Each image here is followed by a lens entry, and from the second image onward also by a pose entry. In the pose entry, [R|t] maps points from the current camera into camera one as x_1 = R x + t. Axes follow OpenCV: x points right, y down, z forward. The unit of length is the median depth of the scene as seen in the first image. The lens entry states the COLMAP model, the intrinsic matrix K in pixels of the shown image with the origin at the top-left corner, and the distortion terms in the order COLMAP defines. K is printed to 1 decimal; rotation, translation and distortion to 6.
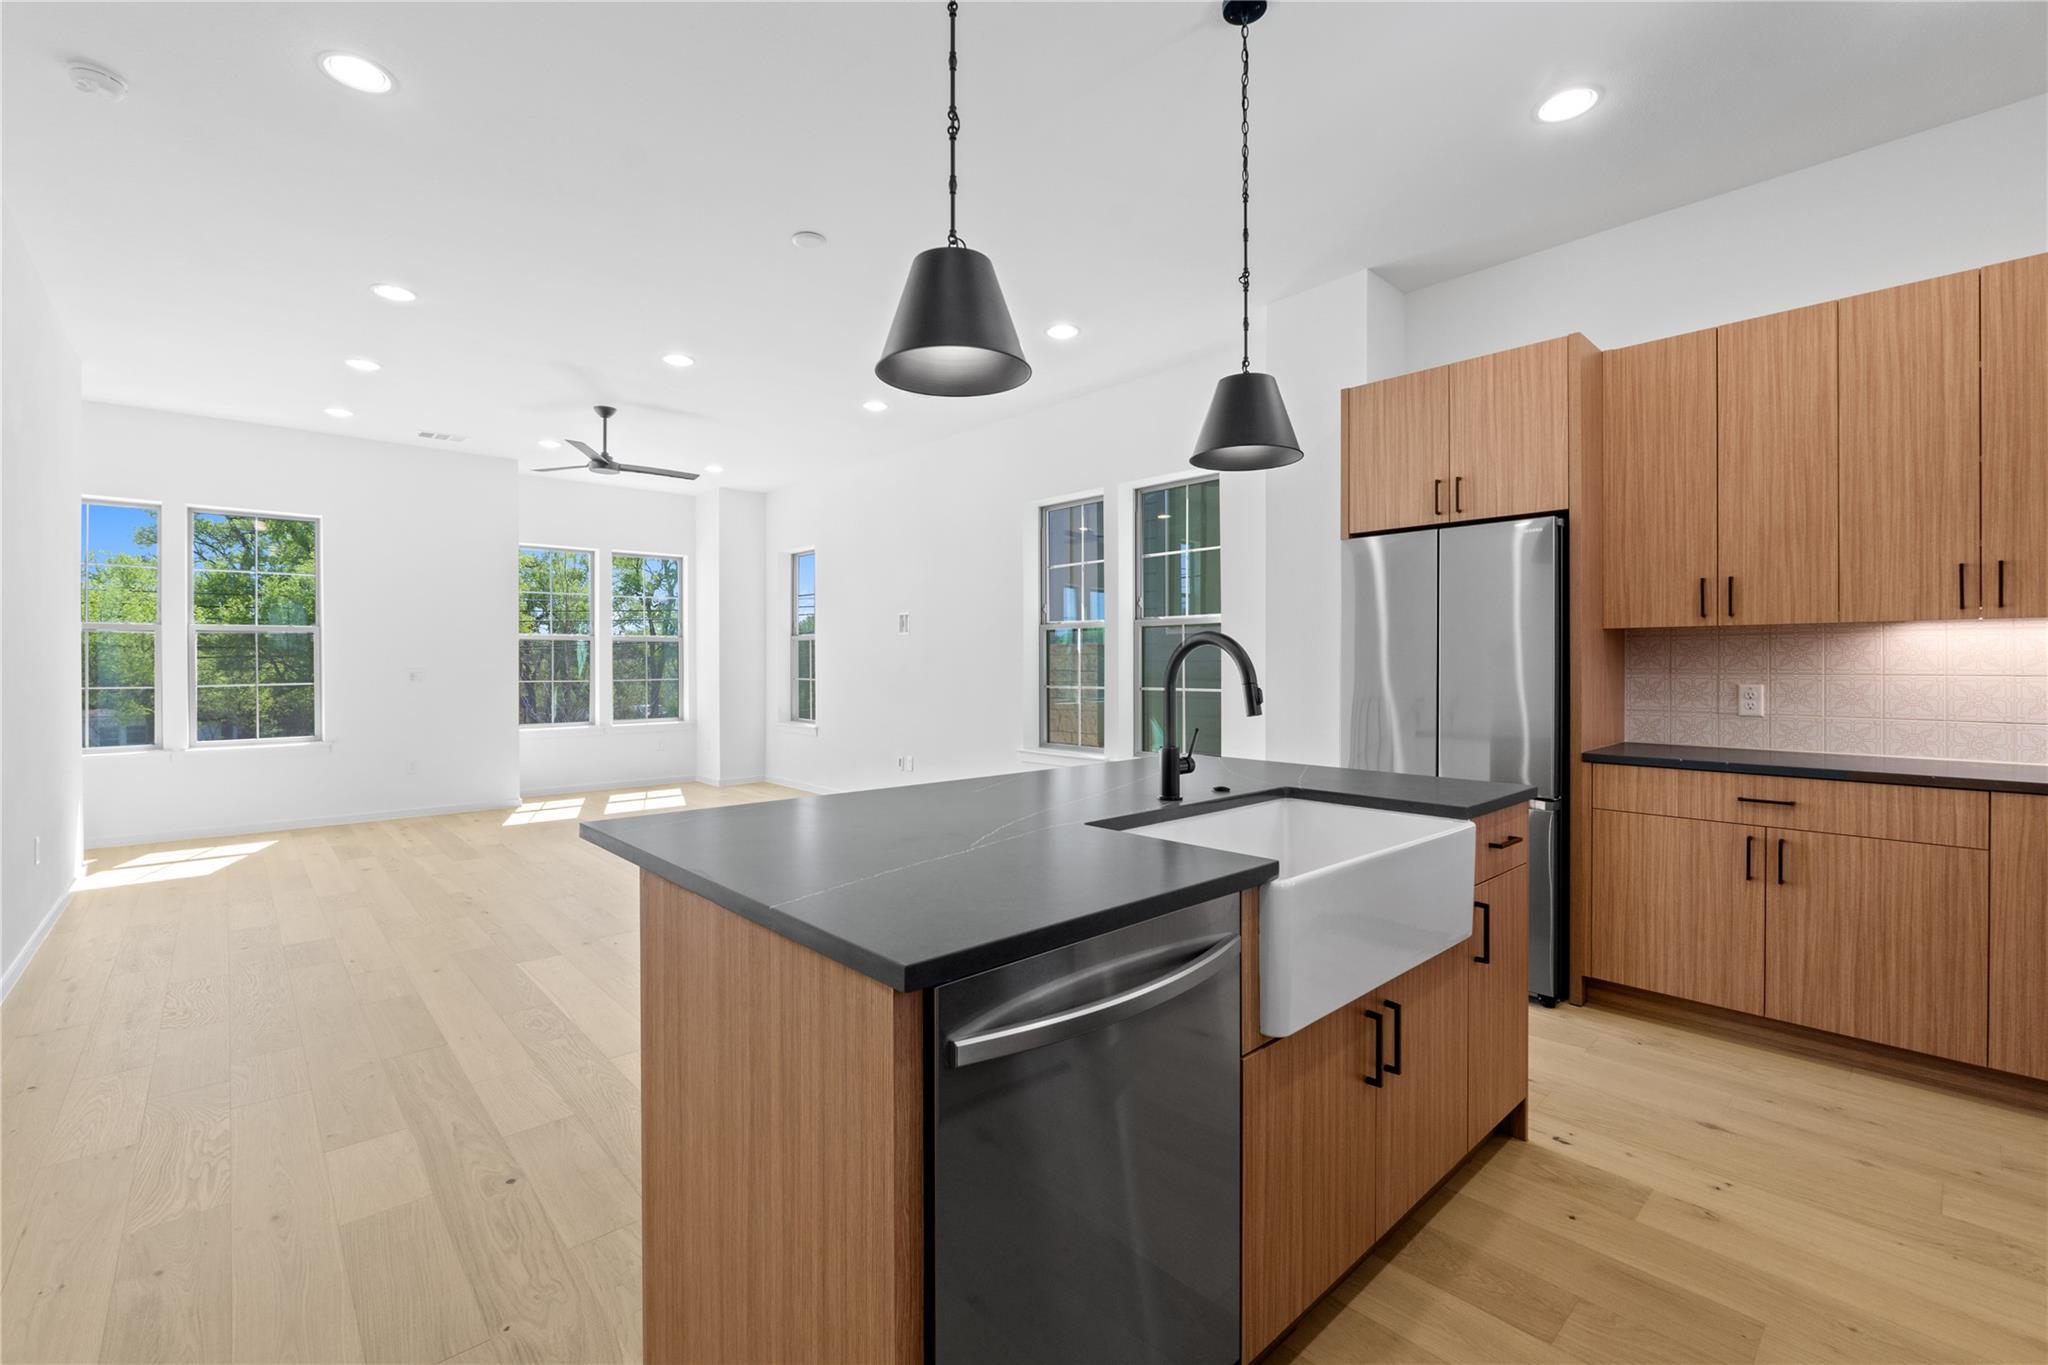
lens RADIAL K [[877.2, 0, 1018.2], [0, 877.2, 669.0], [0, 0, 1]] dist [-0.001181, -0.000853]
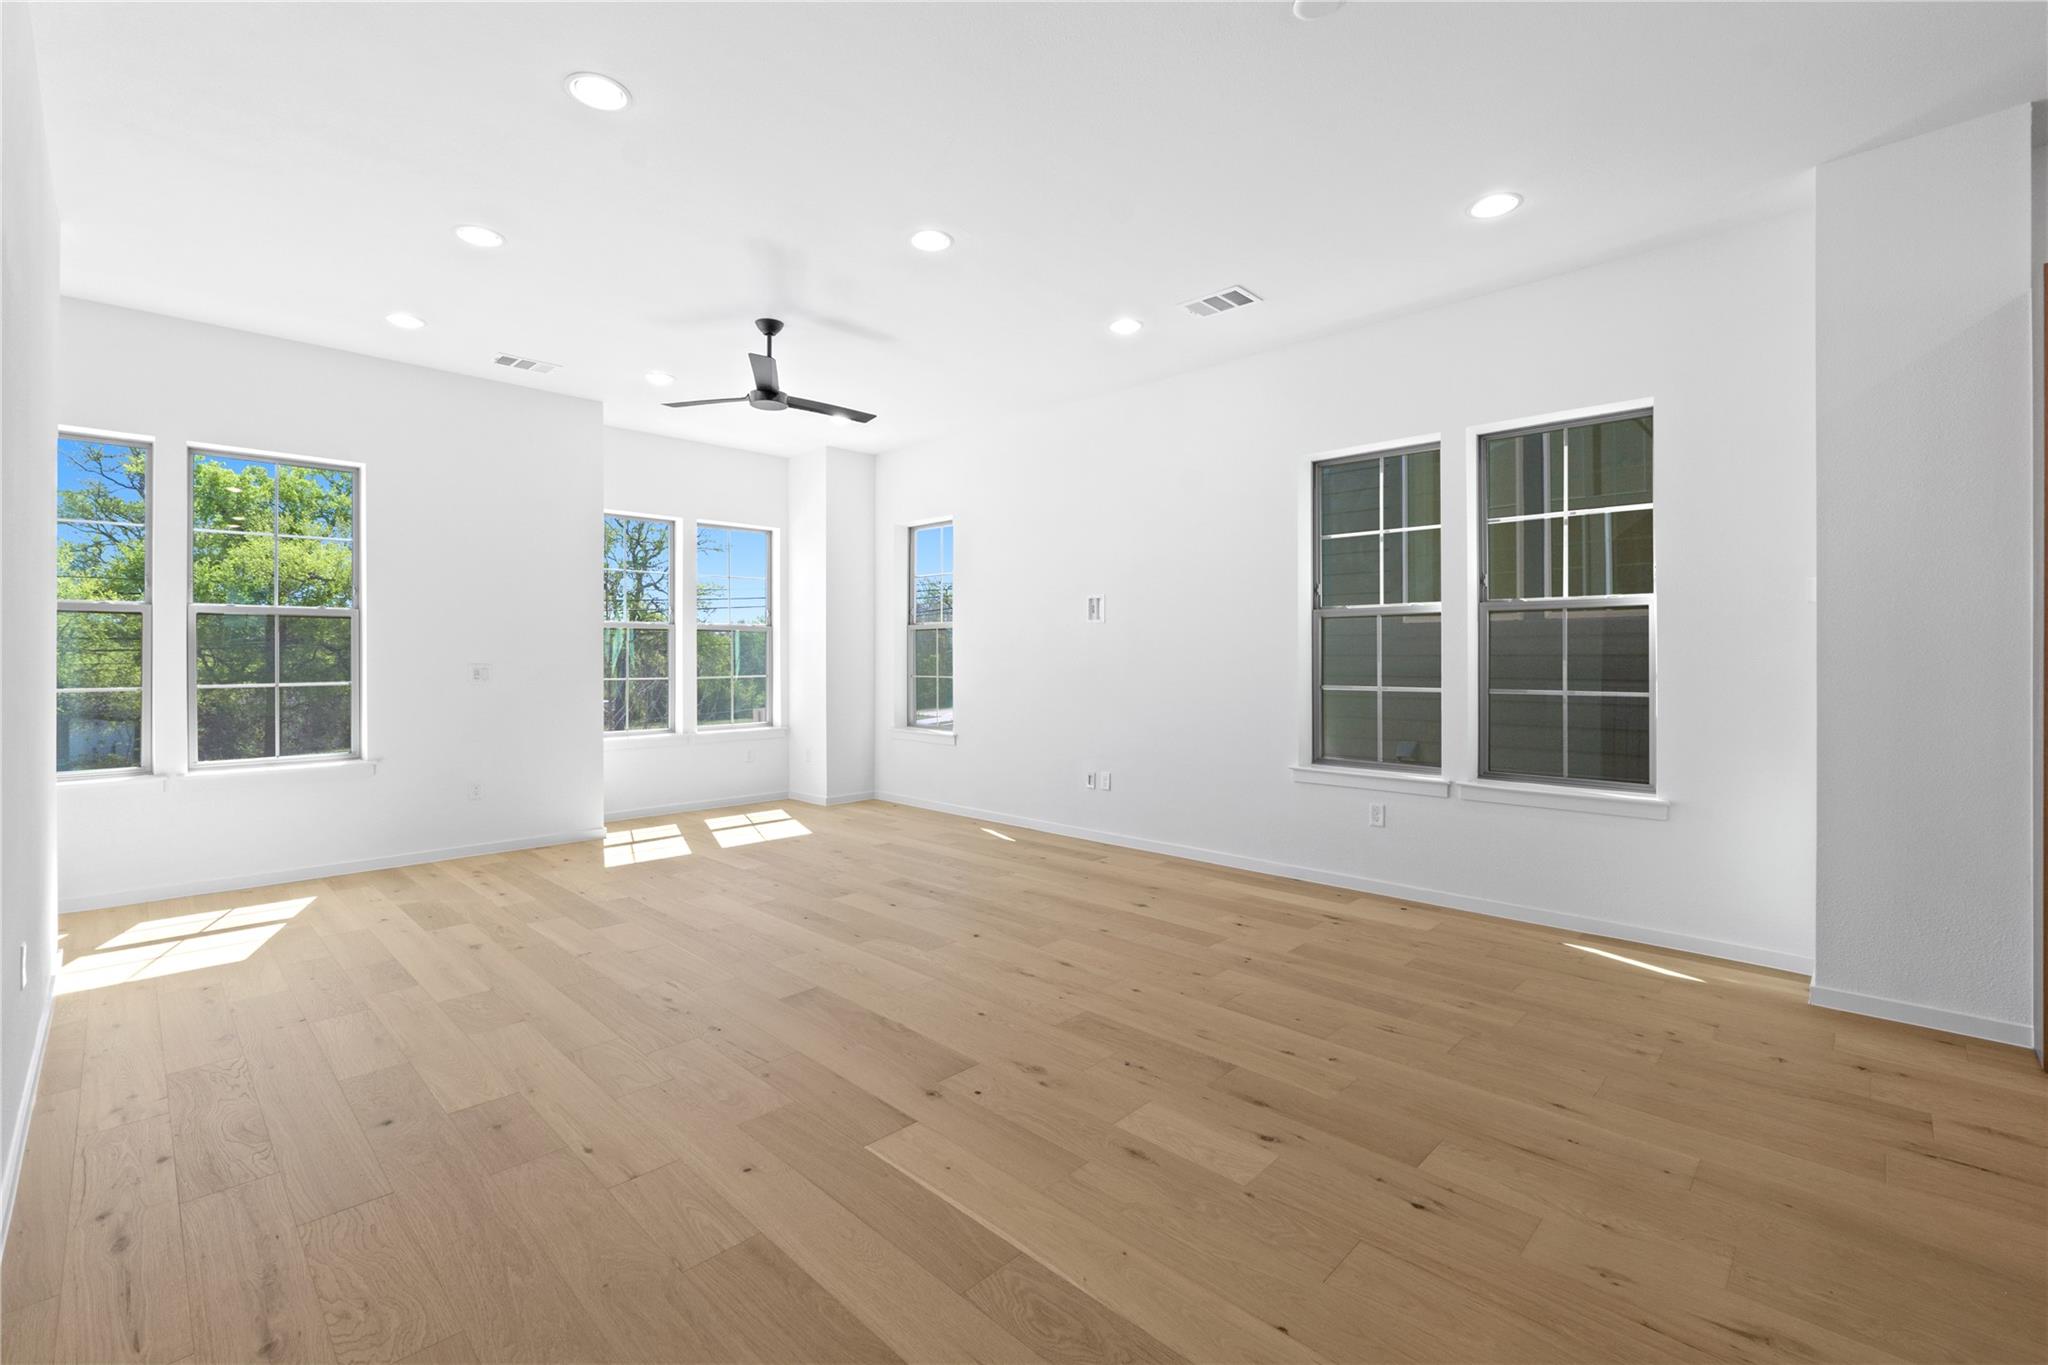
lens RADIAL K [[877.2, 0, 1012.5], [0, 877.2, 660.5], [0, 0, 1]] dist [-0.001181, -0.000853]
pose [[0.998331, 0.001020, 0.057749, -0.325793], [-0.000830, 0.999994, -0.003330, -0.001811], [-0.057752, 0.003277, 0.998326, 0.244243]]
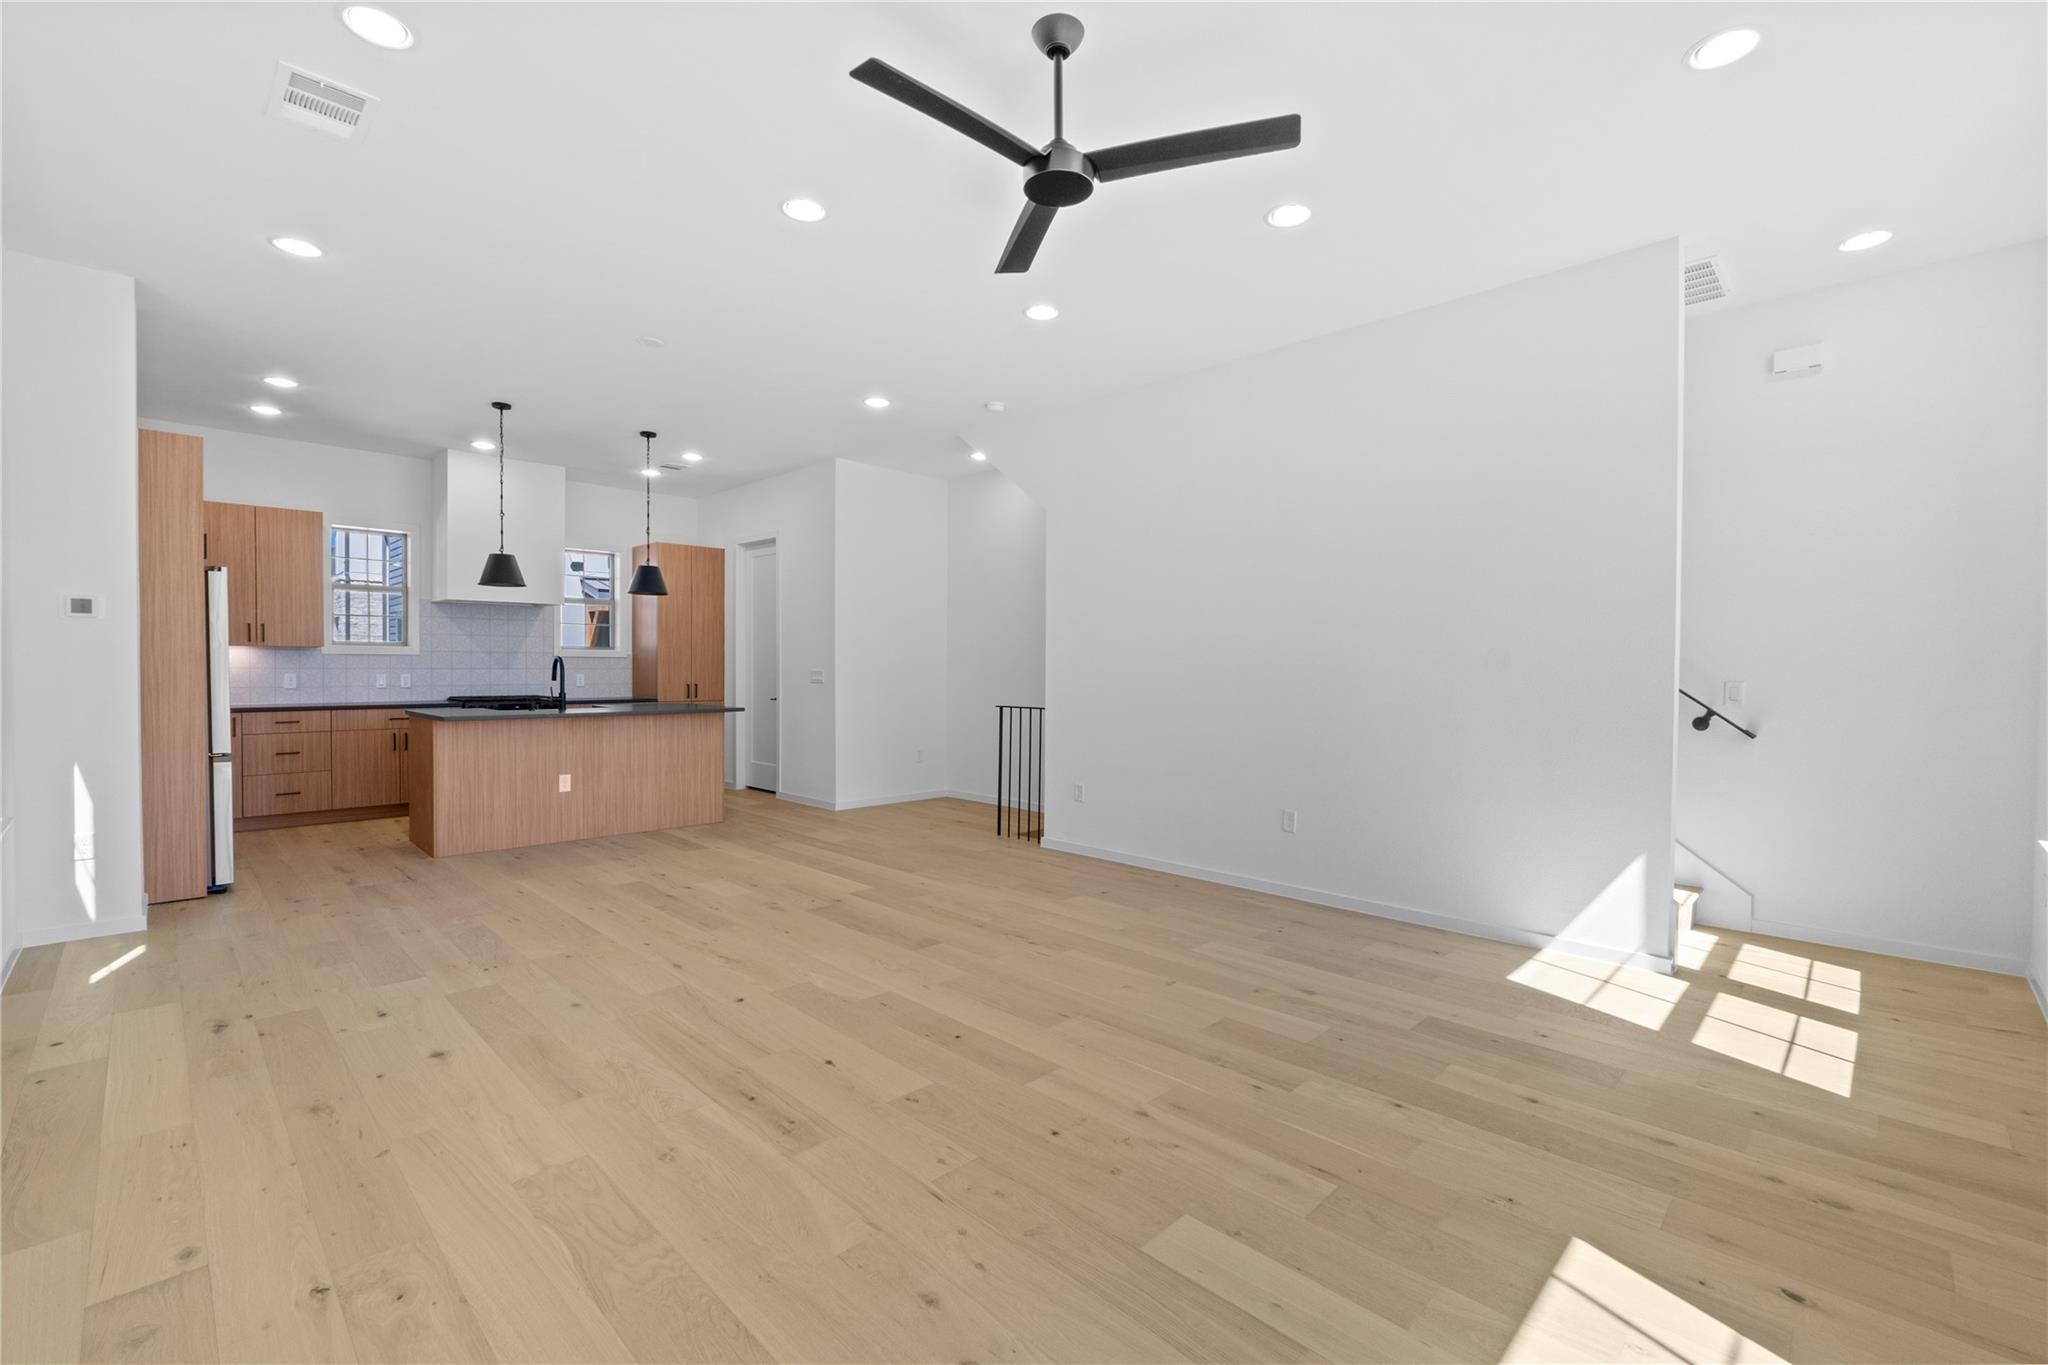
lens RADIAL K [[877.2, 0, 1014.1], [0, 877.2, 675.0], [0, 0, 1]] dist [-0.001181, -0.000853]
pose [[-0.998920, -0.003566, -0.046331, -0.467388], [-0.004350, 0.999849, 0.016828, -0.011027], [0.046264, 0.017011, -0.998784, 1.526320]]
